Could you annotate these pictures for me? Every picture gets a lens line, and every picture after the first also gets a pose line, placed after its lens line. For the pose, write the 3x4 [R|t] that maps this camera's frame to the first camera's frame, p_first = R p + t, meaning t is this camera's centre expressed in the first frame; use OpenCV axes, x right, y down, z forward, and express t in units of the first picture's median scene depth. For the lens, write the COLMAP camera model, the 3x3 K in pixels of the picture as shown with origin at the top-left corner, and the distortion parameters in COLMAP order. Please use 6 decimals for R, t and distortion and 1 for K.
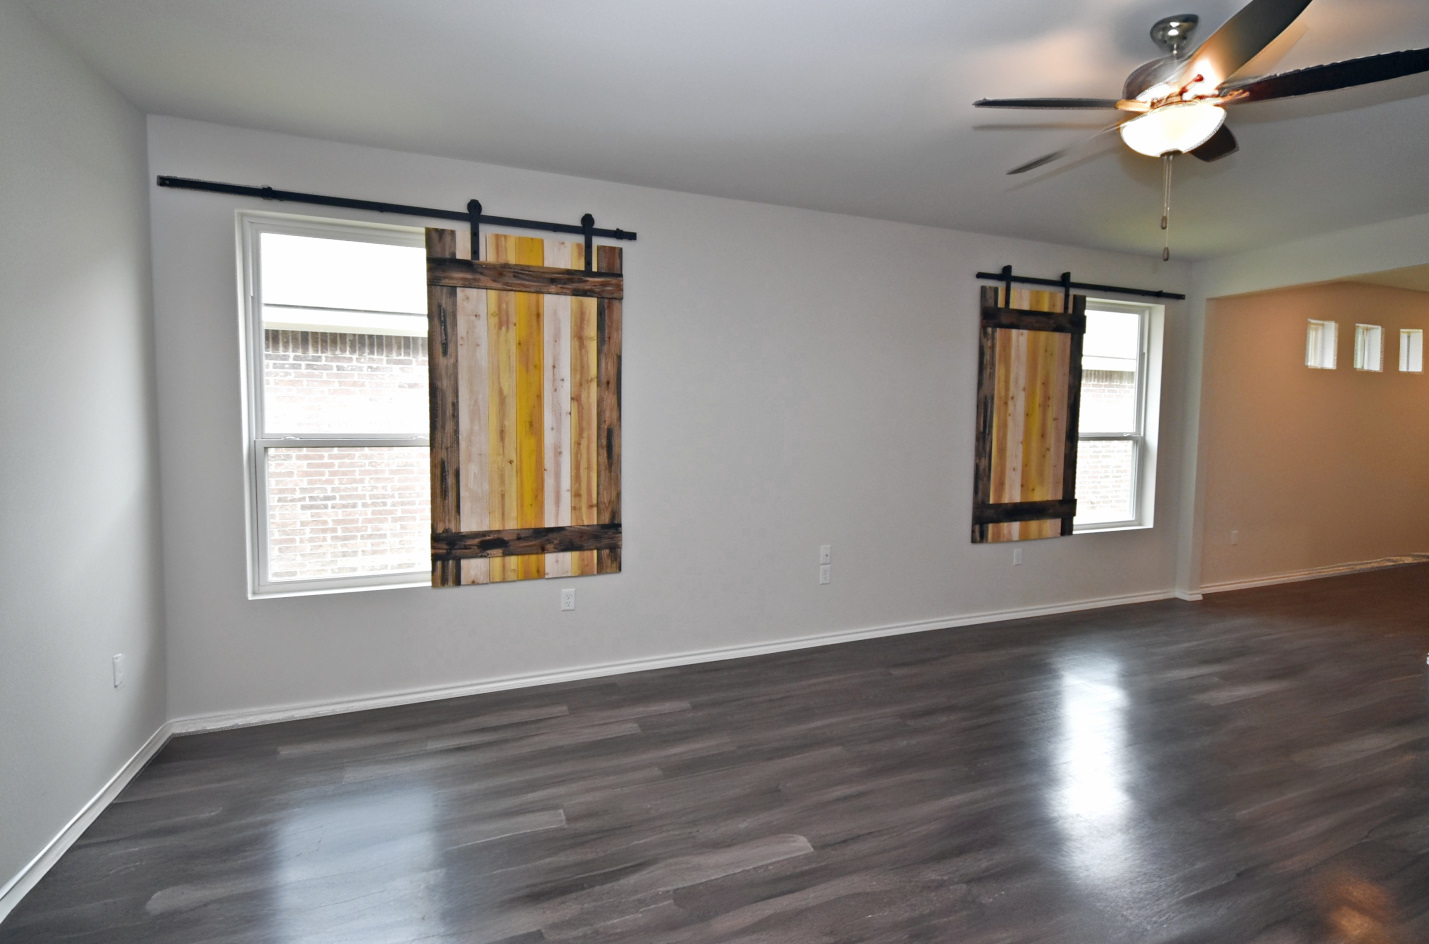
lens RADIAL K [[680.3, 0, 725.1], [0, 680.3, 448.5], [0, 0, 1]] dist [-0.000690, -0.000494]
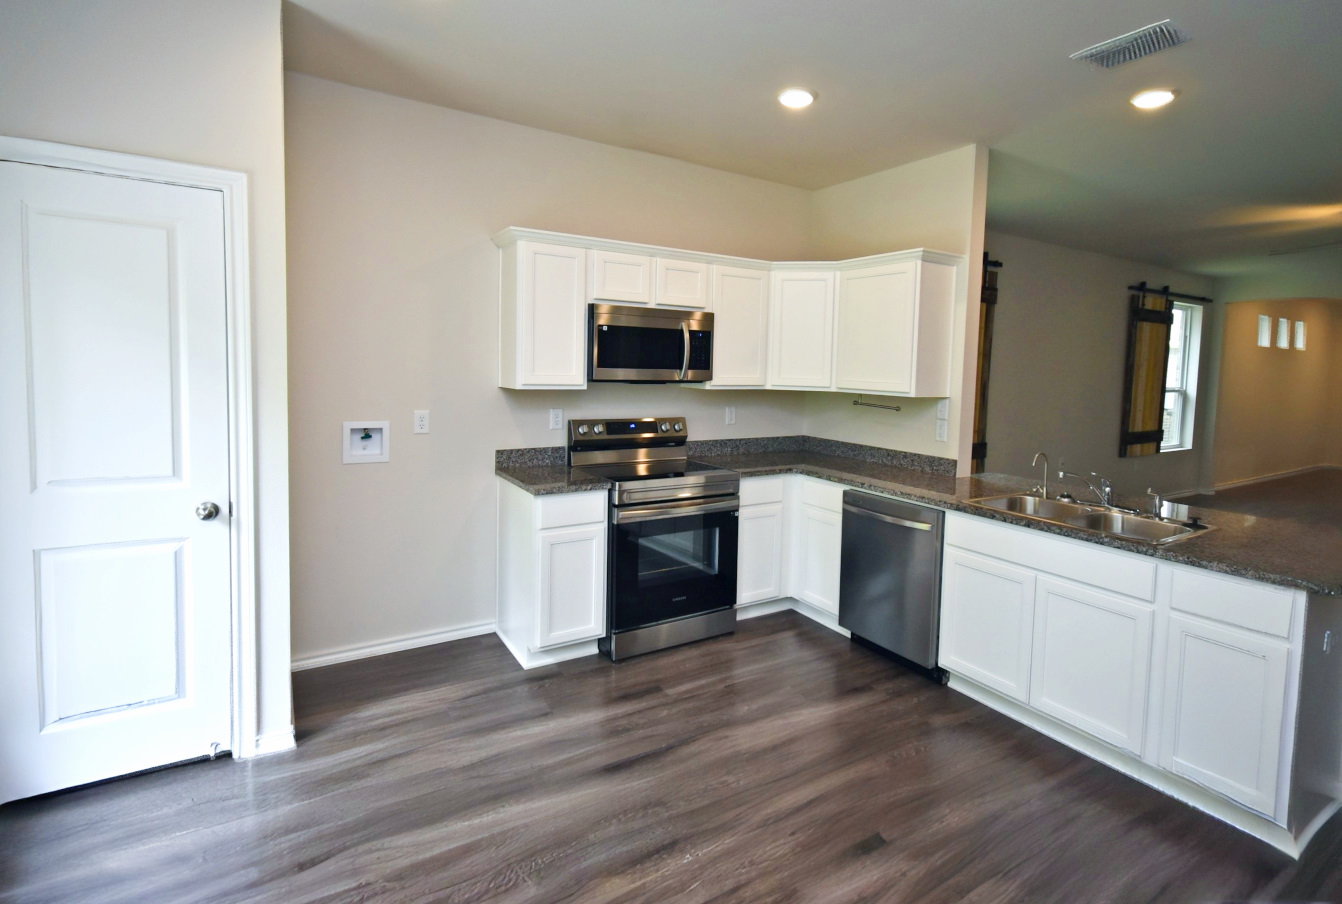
lens RADIAL K [[648.6, 0, 671.3], [0, 648.6, 436.7], [0, 0, 1]] dist [0.006340, 0.000604]
pose [[0.985277, -0.016616, 0.170157, -1.236571], [0.010498, 0.999268, 0.036787, 0.032334], [-0.170644, -0.034459, 0.984730, -0.419670]]
